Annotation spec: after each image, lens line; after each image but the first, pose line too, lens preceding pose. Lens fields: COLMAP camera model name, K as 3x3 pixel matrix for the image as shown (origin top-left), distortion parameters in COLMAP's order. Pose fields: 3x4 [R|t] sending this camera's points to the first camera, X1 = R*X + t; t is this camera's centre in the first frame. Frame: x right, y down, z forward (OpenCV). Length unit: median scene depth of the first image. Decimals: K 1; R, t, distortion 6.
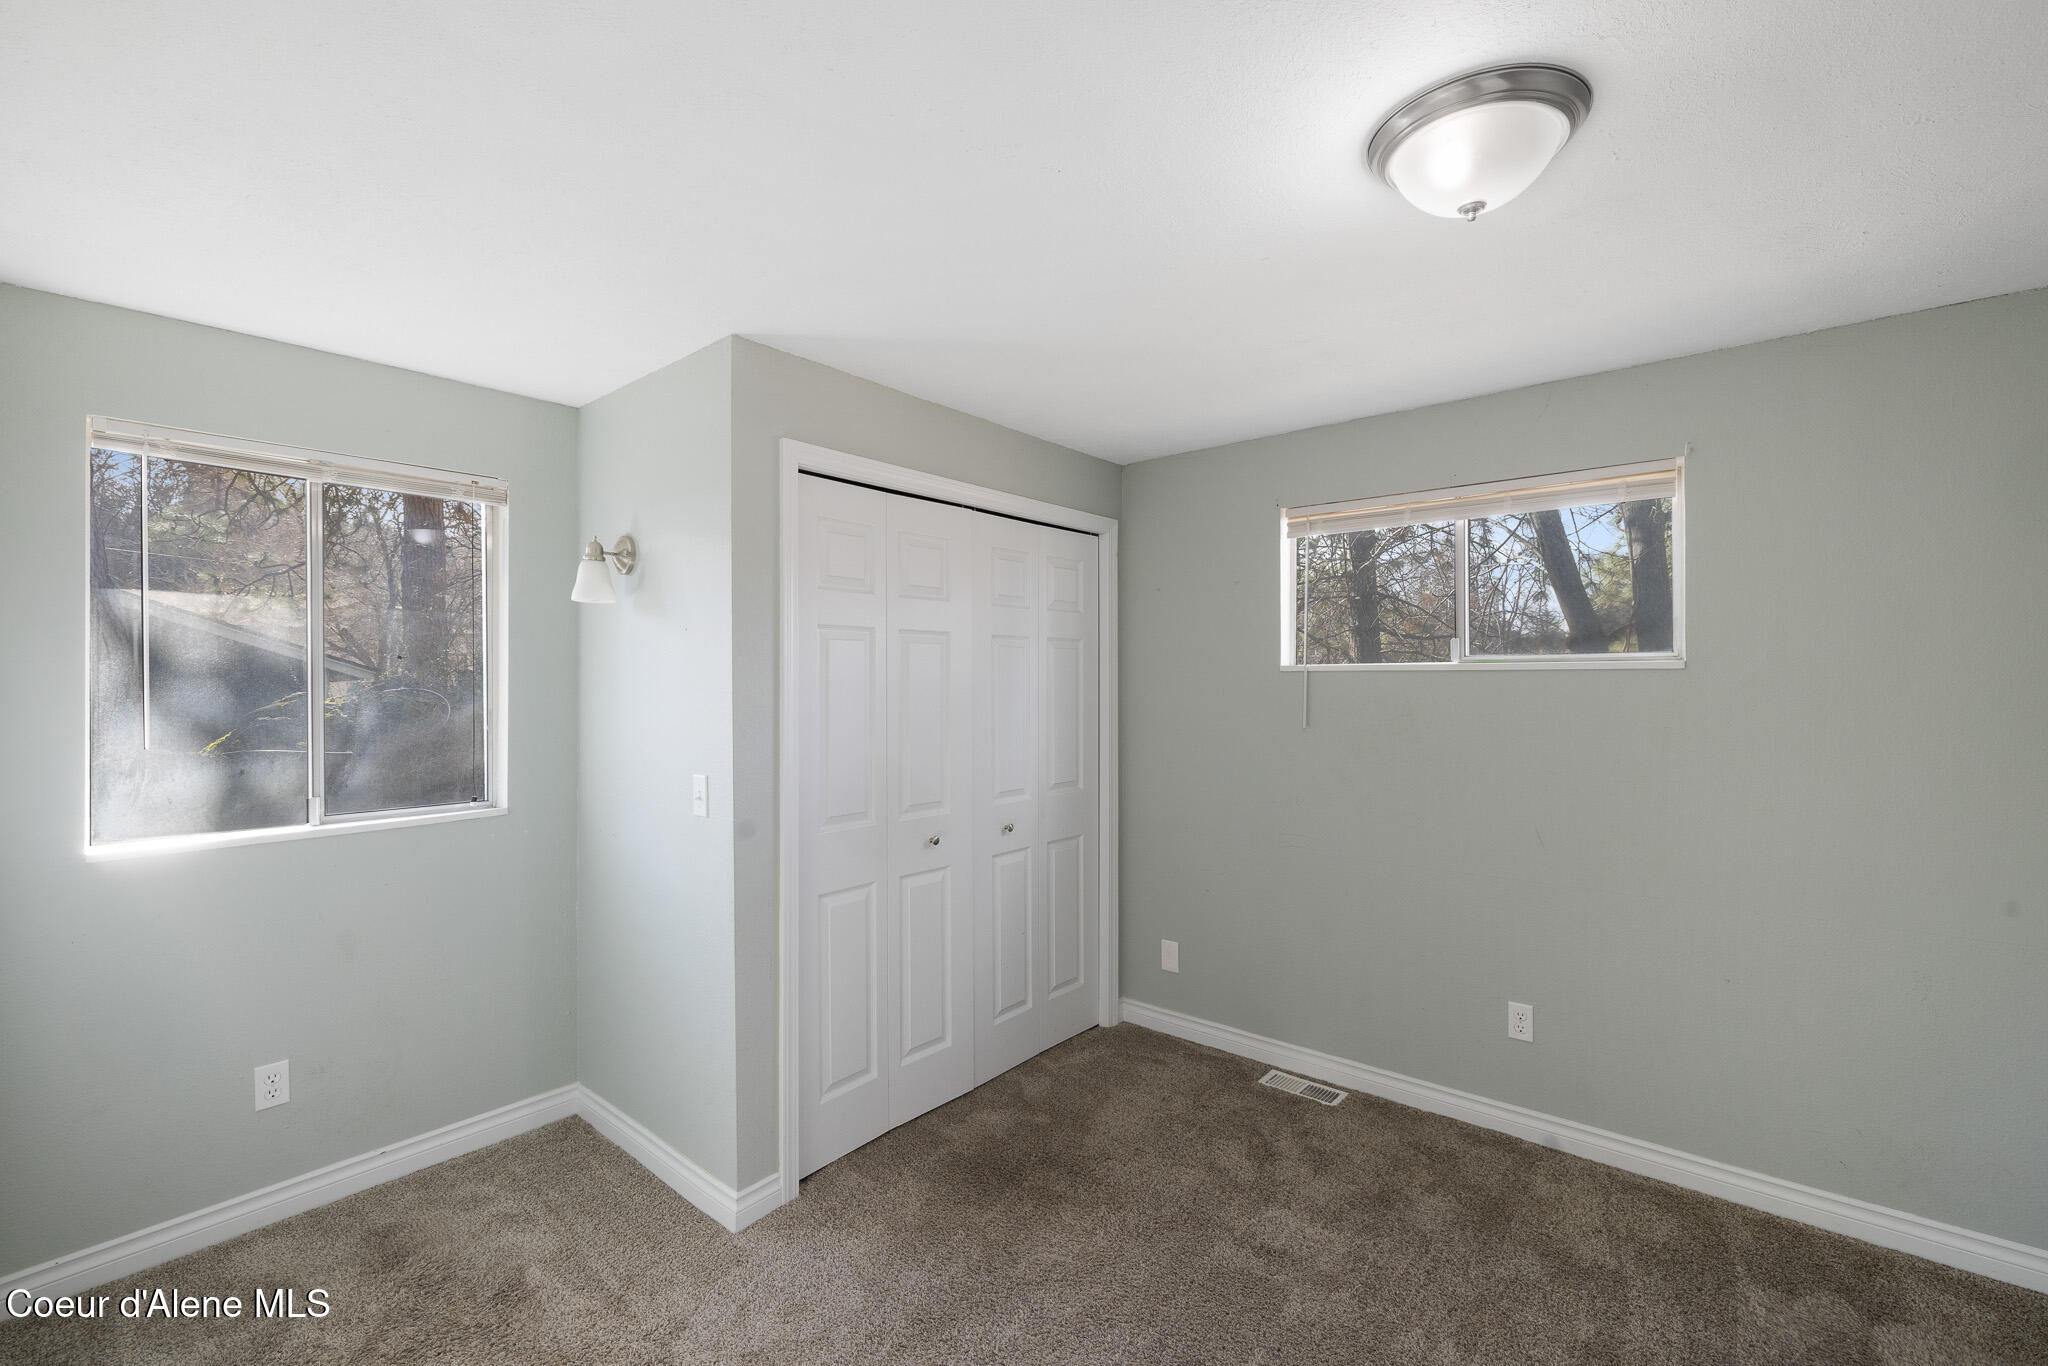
lens RADIAL K [[885.1, 0, 1035.6], [0, 885.1, 685.9], [0, 0, 1]] dist [0.001766, 0.000347]
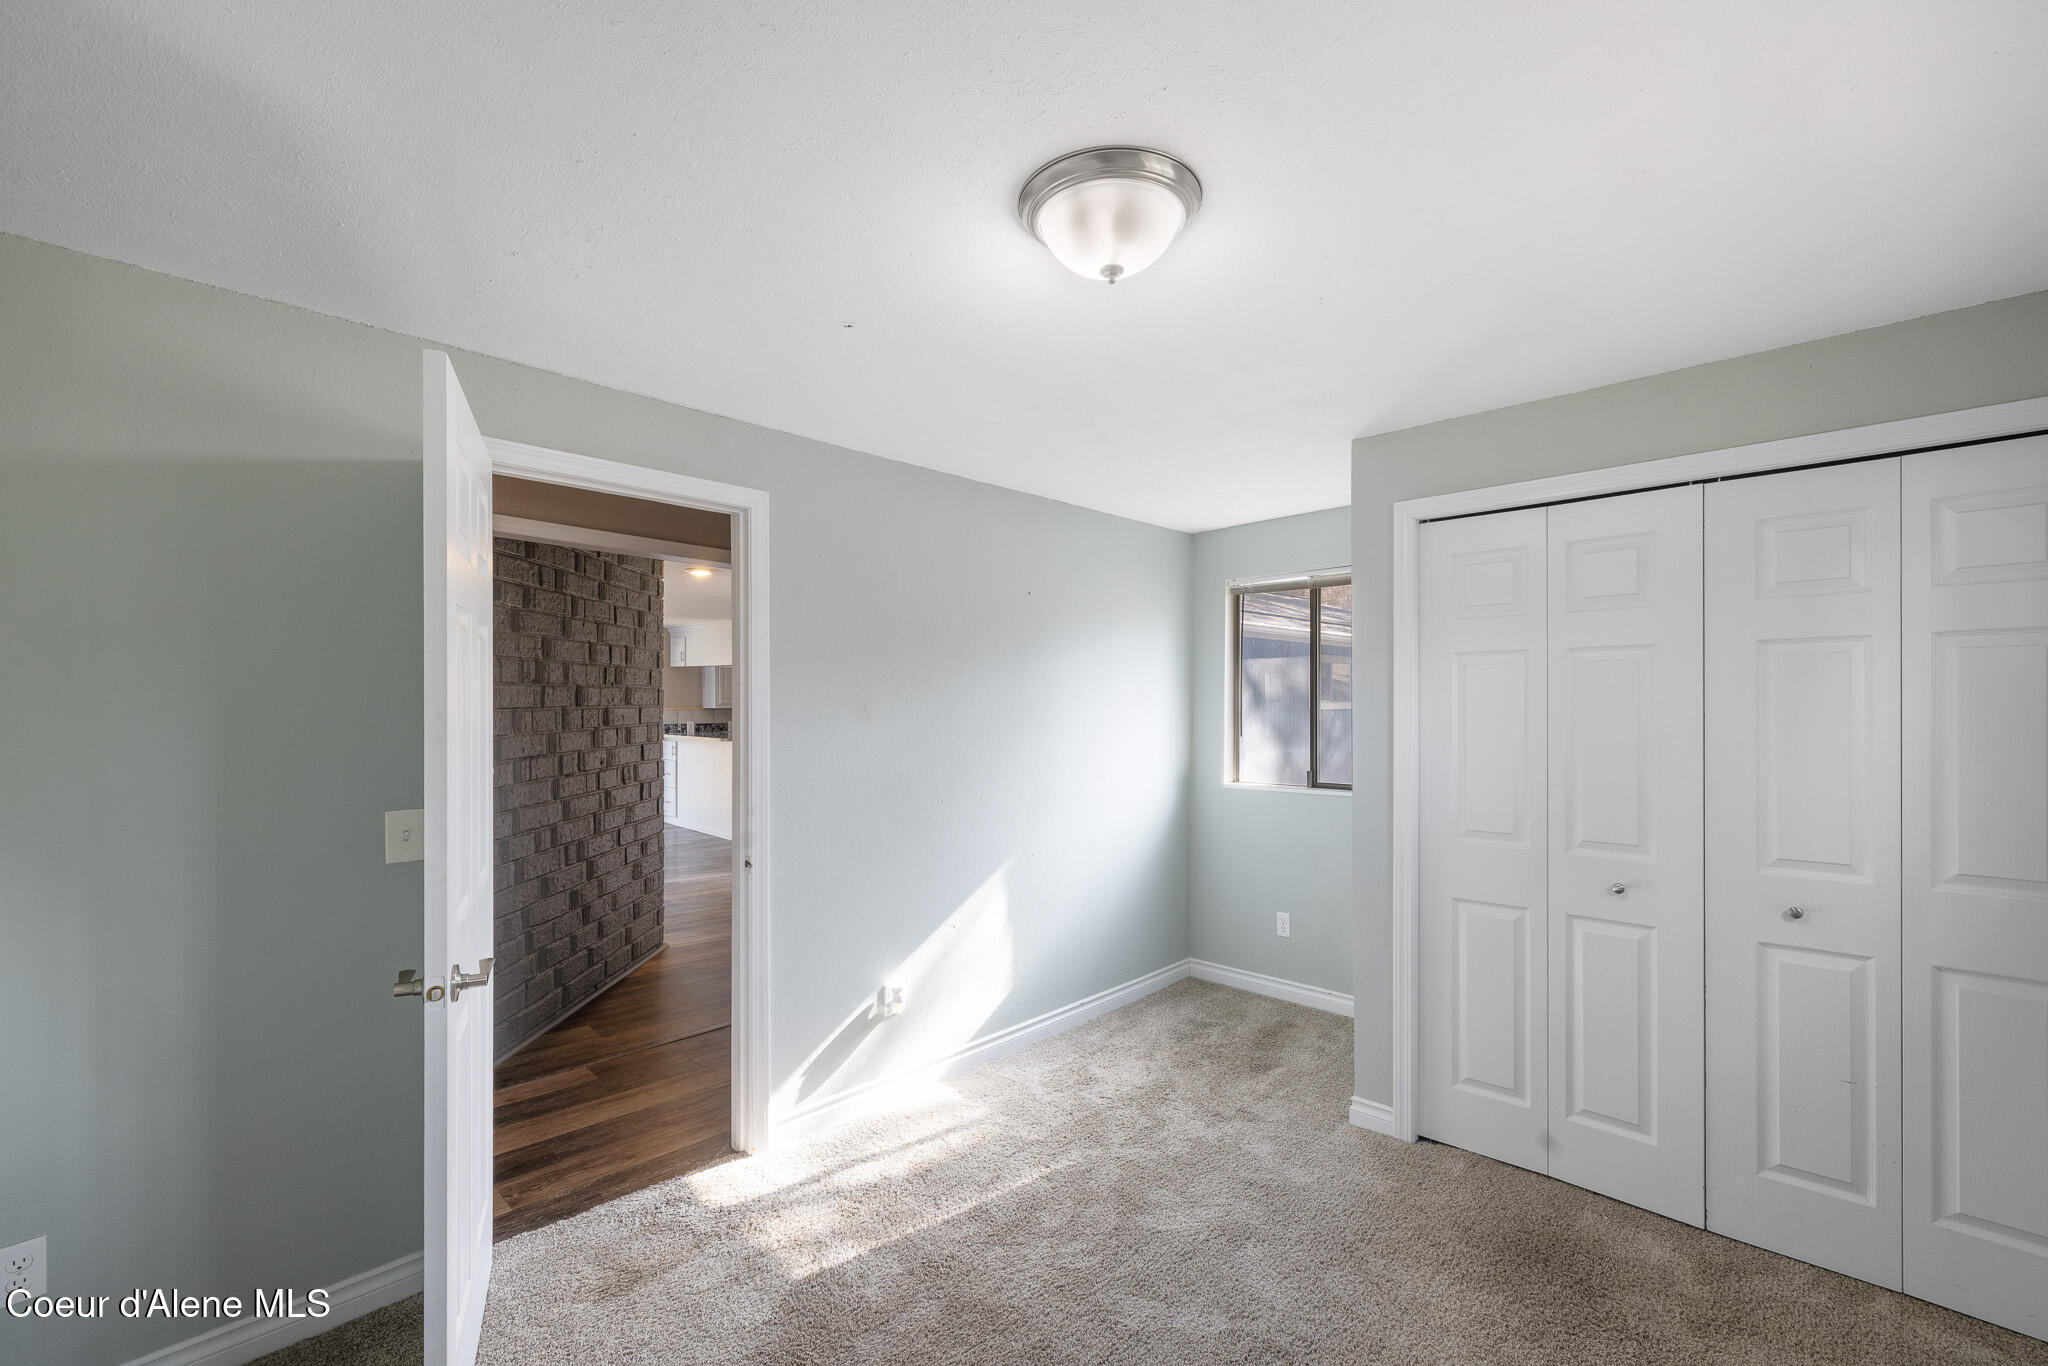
lens RADIAL K [[885.1, 0, 1035.8], [0, 885.1, 694.2], [0, 0, 1]] dist [0.001766, 0.000347]
pose [[-0.077323, -0.009850, -0.996957, 0.812251], [-0.003477, 0.999948, -0.009610, -0.004153], [0.997000, 0.002723, -0.077353, 0.513494]]
